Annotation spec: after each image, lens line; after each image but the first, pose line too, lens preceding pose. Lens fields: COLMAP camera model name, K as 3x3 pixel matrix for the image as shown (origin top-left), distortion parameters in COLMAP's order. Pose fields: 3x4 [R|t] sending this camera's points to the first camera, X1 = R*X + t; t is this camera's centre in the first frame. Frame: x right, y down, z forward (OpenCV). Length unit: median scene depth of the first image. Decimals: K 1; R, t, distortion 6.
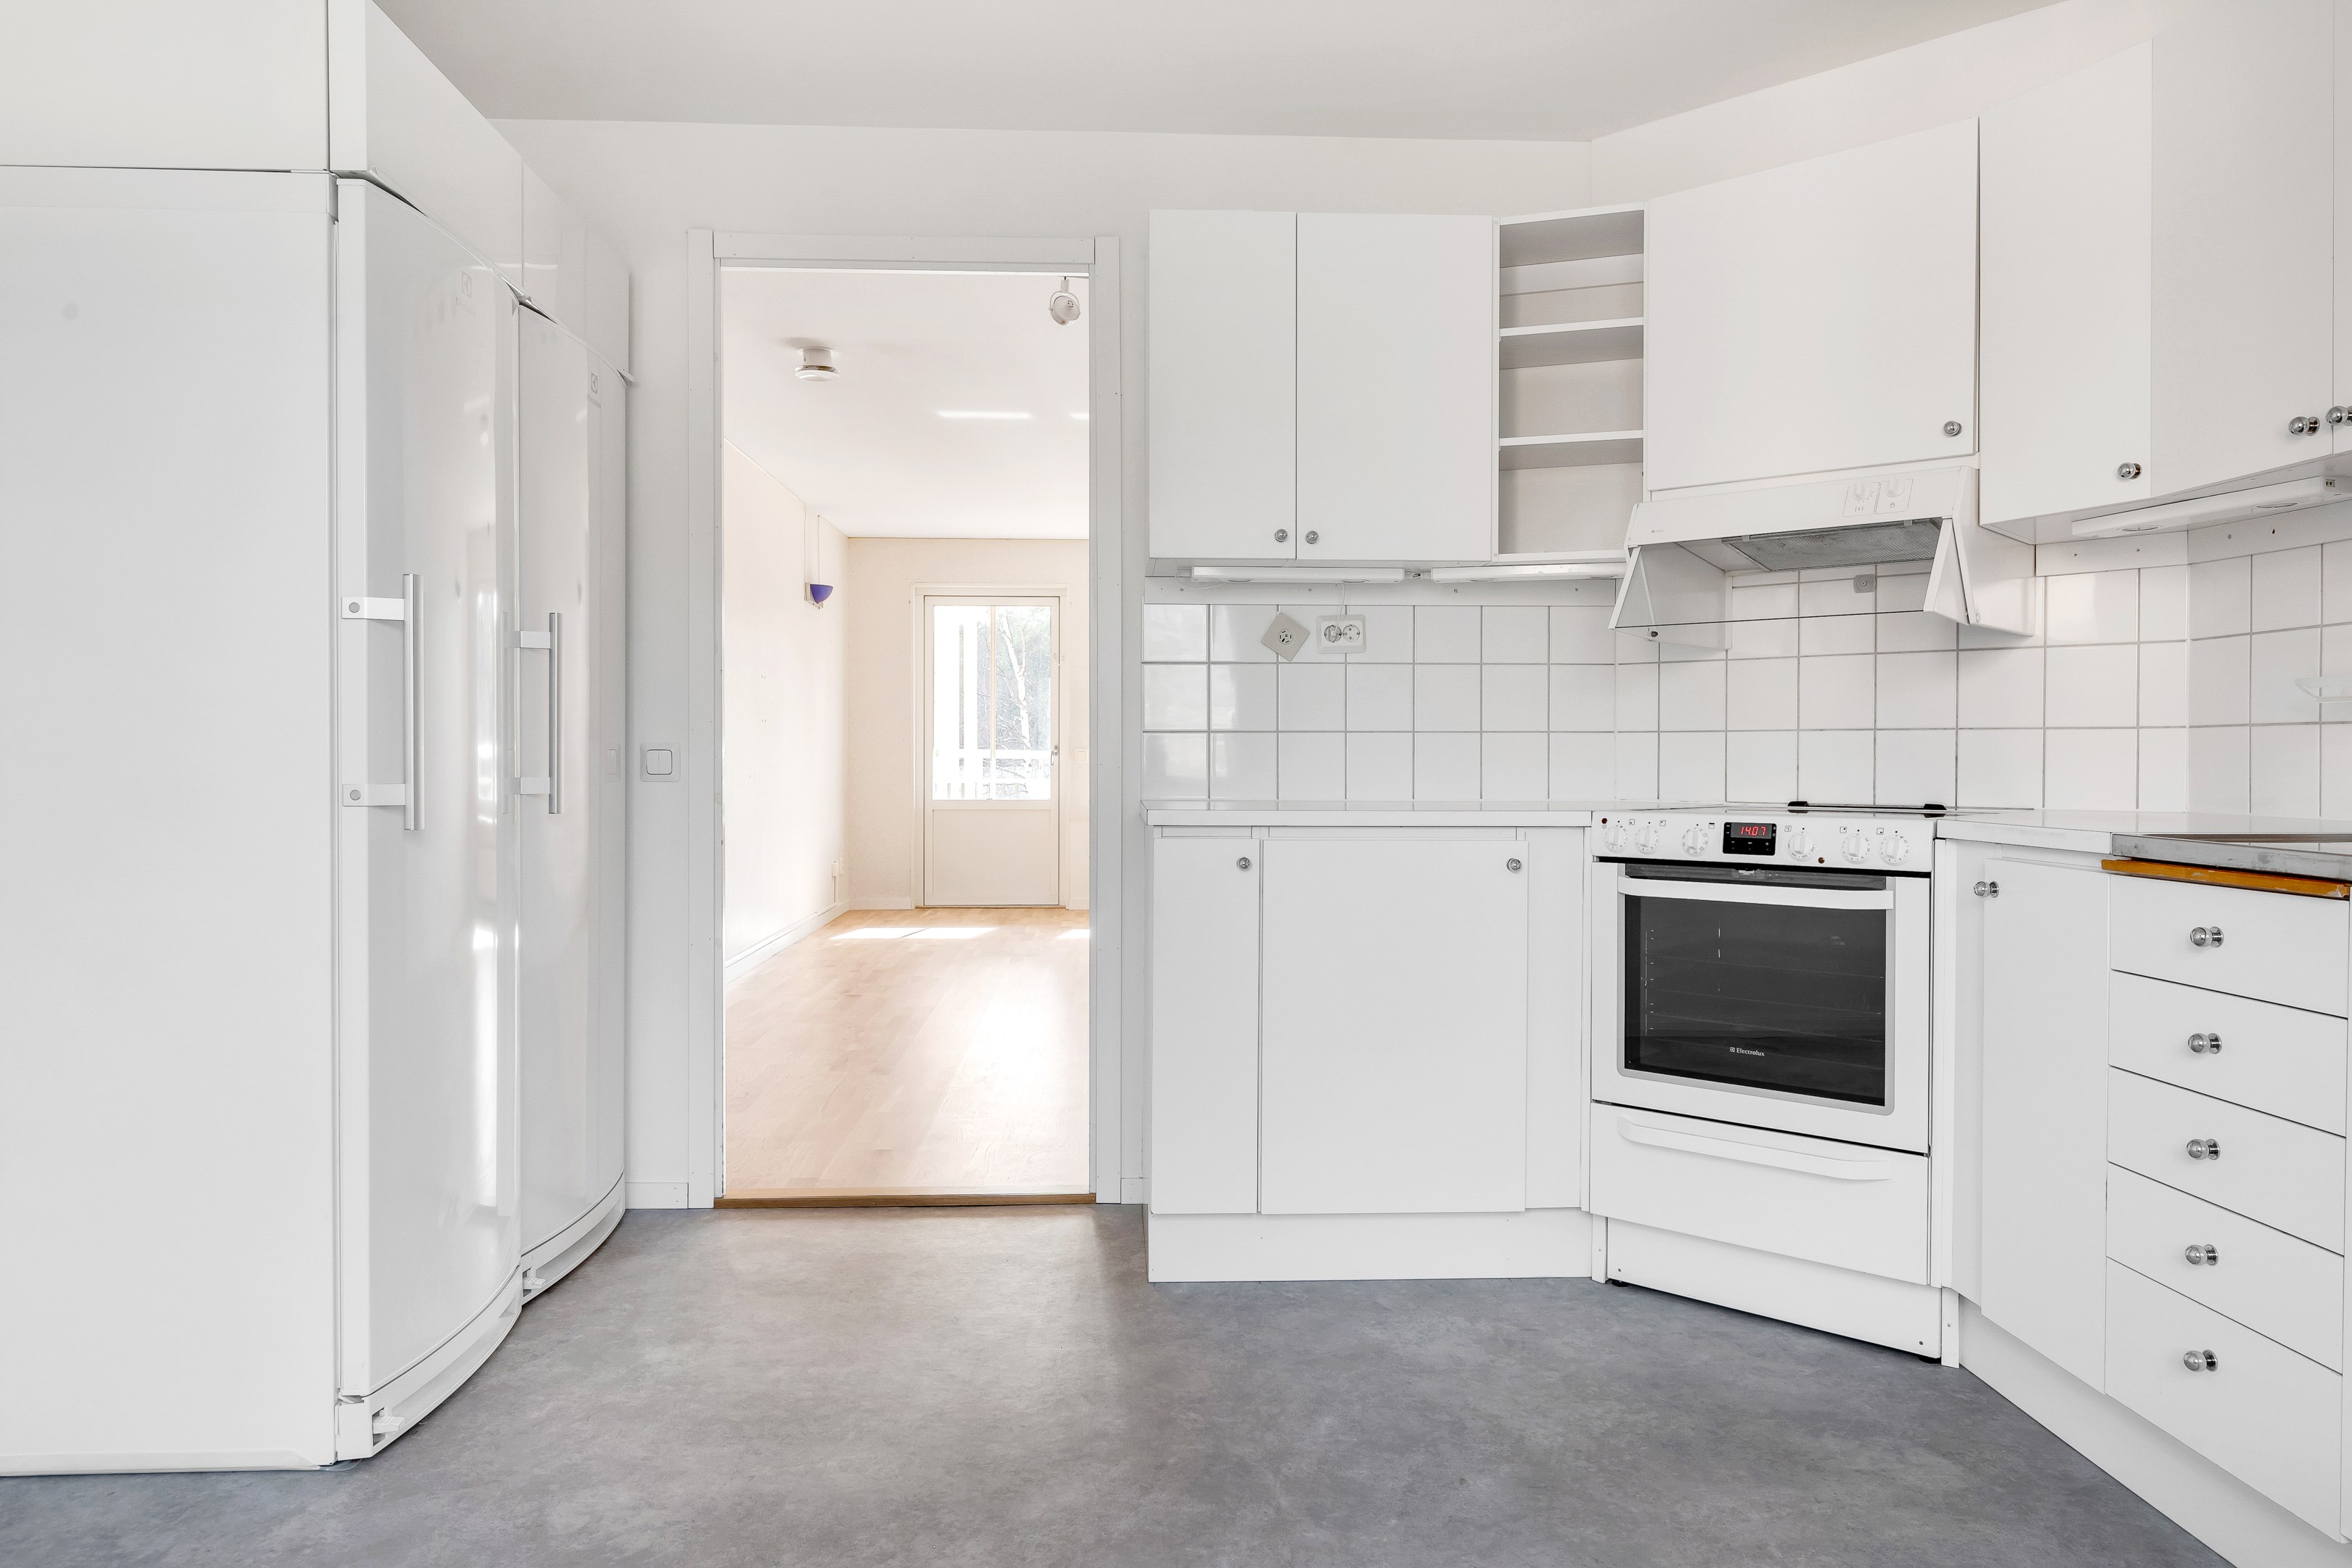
lens RADIAL K [[1555.3, 0, 1182.9], [0, 1555.3, 775.0], [0, 0, 1]] dist [-0.001152, -0.003605]
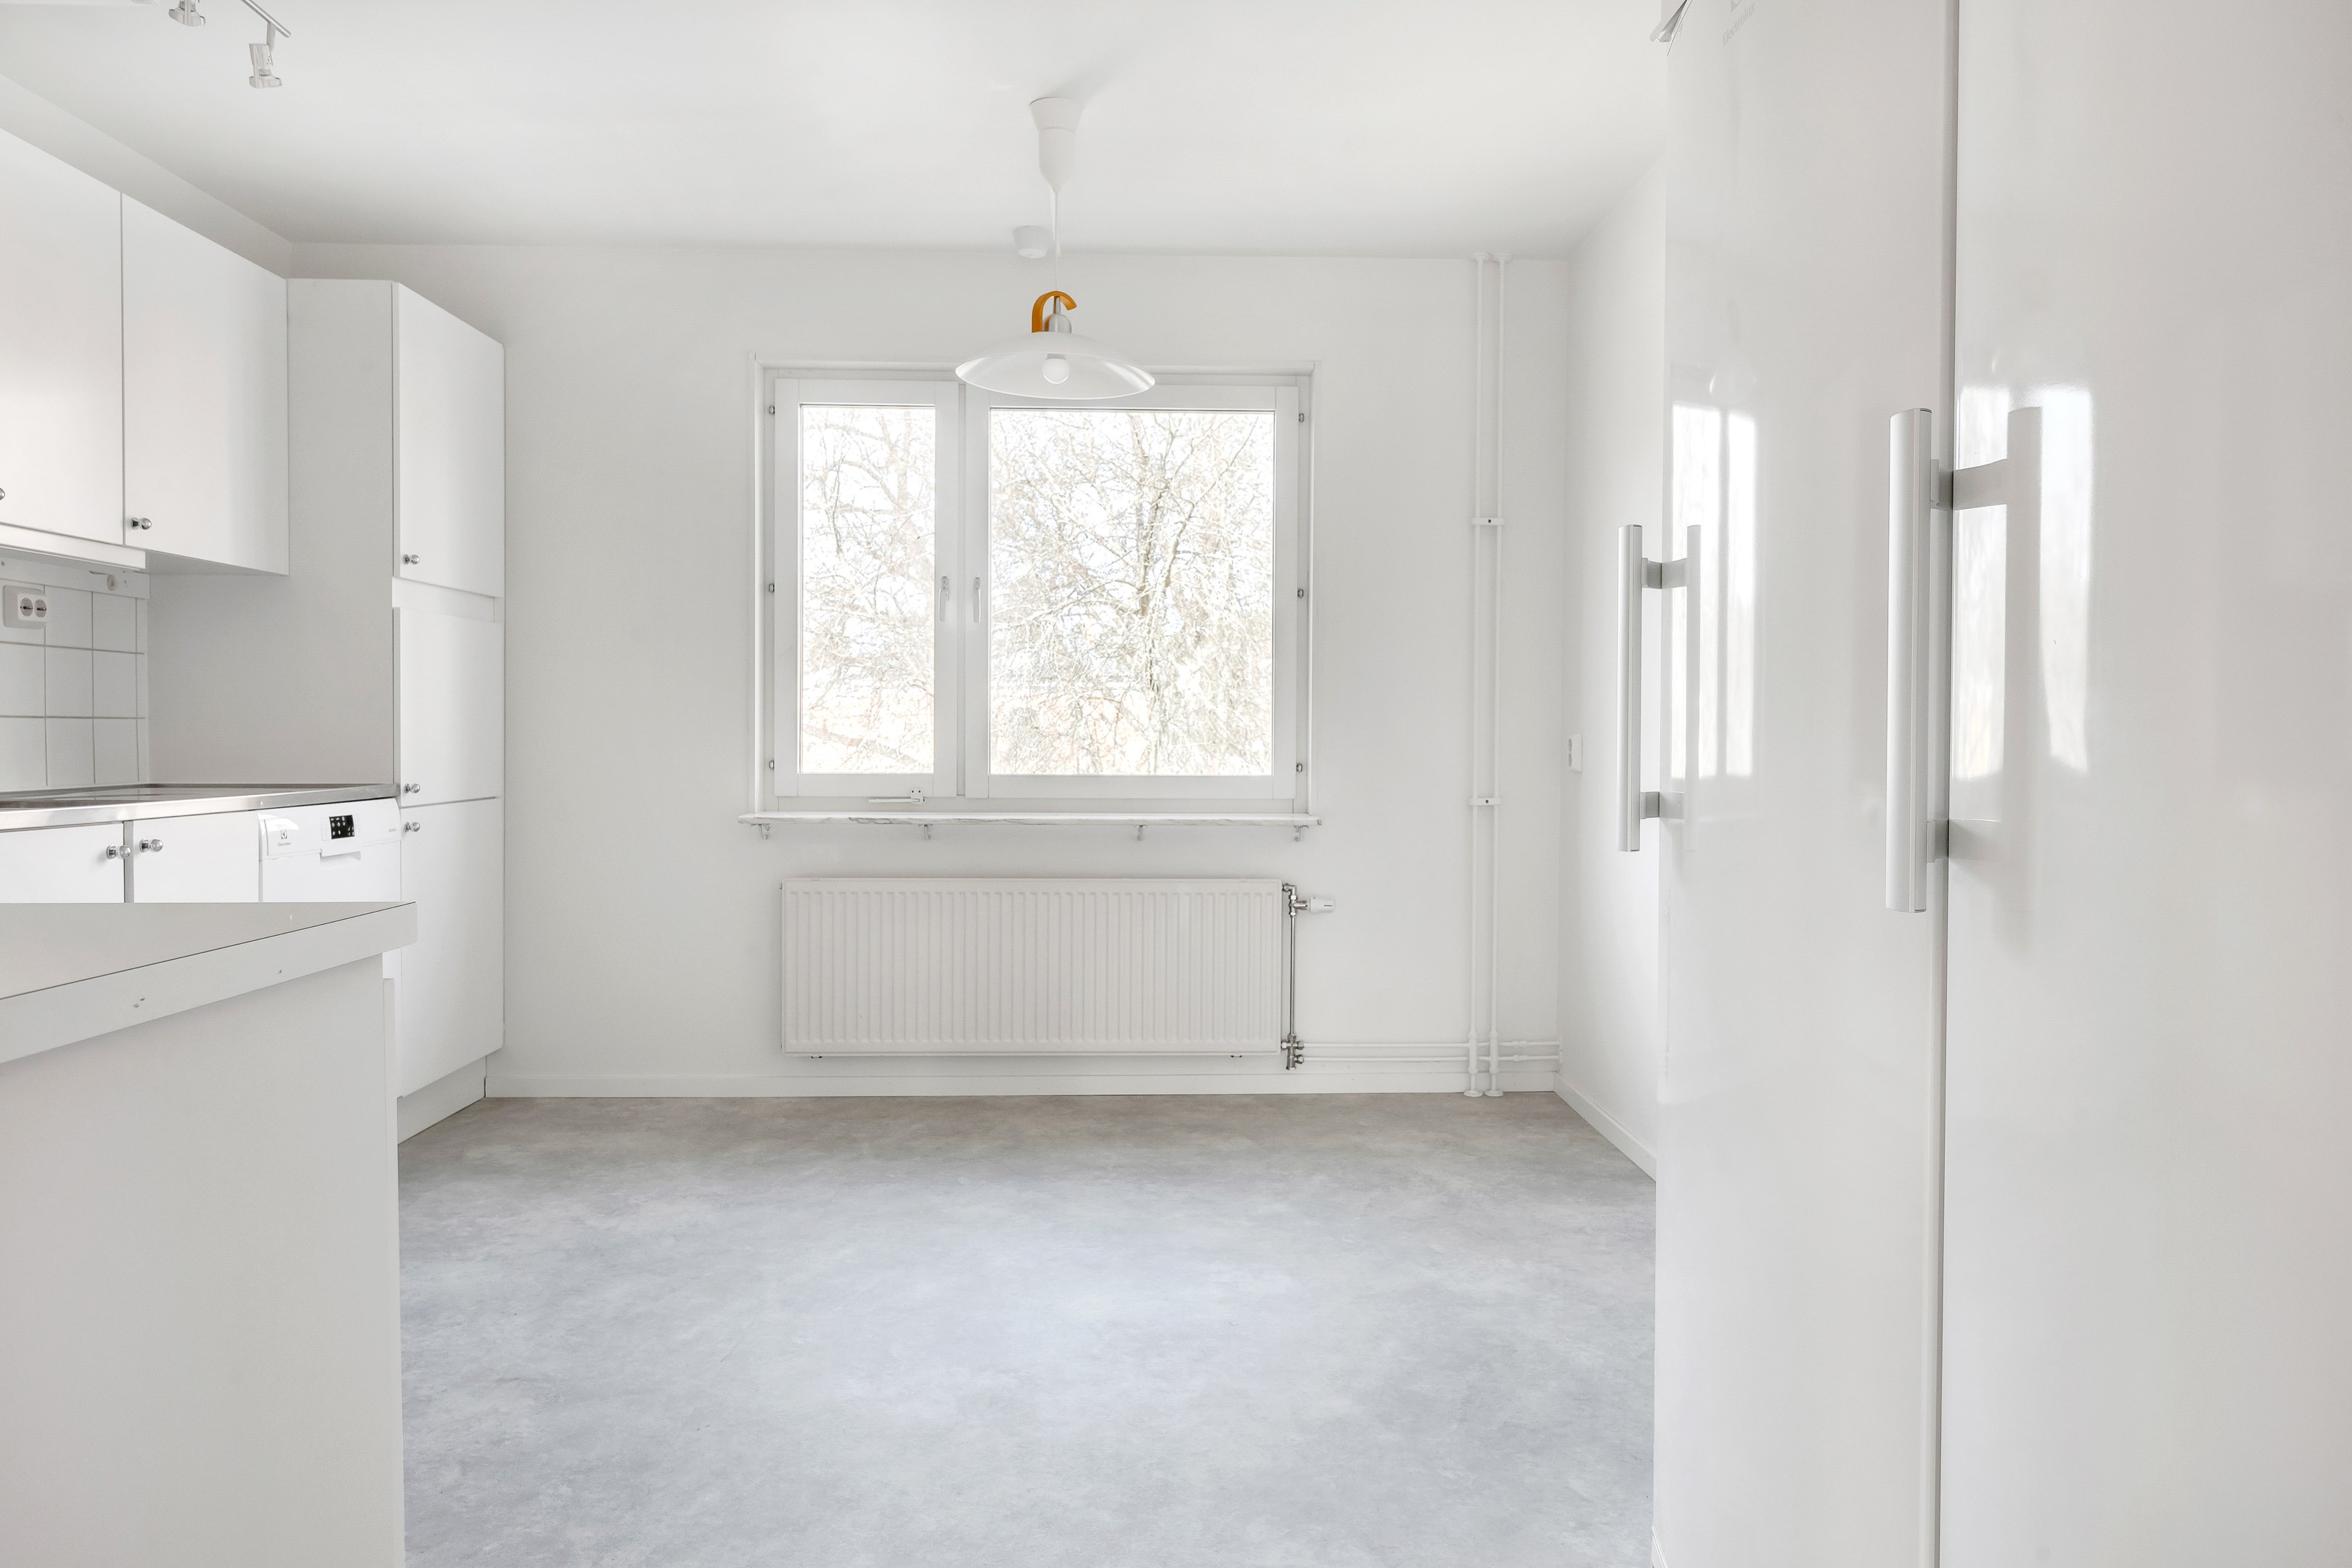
lens RADIAL K [[1555.3, 0, 1182.9], [0, 1555.3, 775.0], [0, 0, 1]] dist [-0.001152, -0.003605]
pose [[-0.999938, -0.007820, 0.007876, -0.220121], [-0.007528, 0.999310, 0.036367, -0.025844], [-0.008155, 0.036305, -0.999307, 1.436295]]
